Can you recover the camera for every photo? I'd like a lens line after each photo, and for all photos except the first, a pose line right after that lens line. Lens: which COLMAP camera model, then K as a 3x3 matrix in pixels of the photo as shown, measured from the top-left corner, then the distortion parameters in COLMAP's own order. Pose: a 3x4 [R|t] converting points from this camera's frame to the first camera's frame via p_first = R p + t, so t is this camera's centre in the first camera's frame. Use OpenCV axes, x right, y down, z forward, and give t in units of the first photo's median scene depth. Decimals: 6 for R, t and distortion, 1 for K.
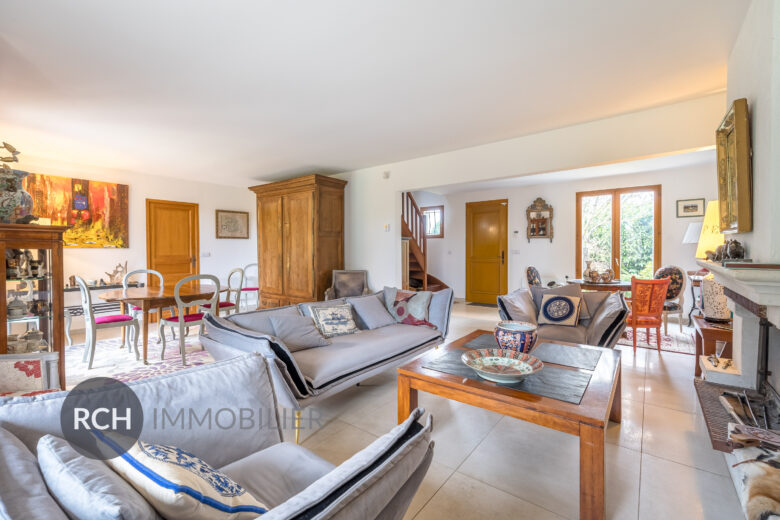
lens RADIAL K [[324.3, 0, 391.9], [0, 324.3, 256.6], [0, 0, 1]] dist [-0.001399, -0.000173]
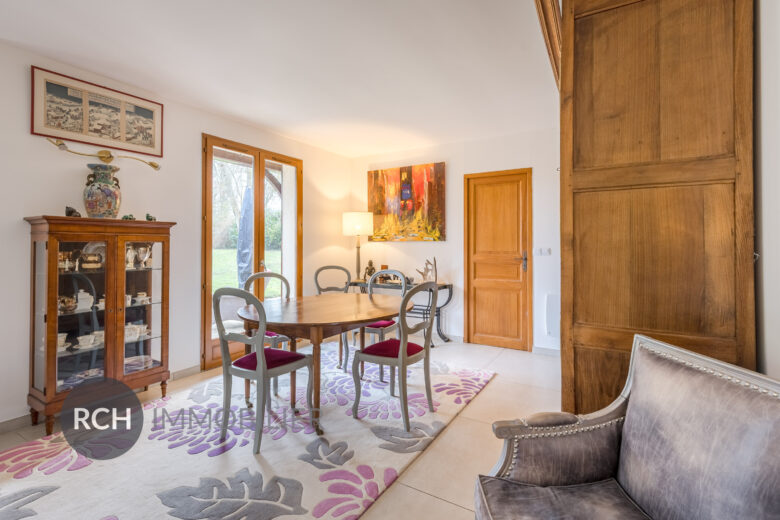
lens RADIAL K [[346.8, 0, 403.9], [0, 346.8, 238.1], [0, 0, 1]] dist [-0.001940, -0.000256]
pose [[0.172258, -0.008760, -0.985013, 0.009492], [-0.016090, 0.999802, -0.011705, -0.022462], [0.984920, 0.017866, 0.172083, 0.791484]]
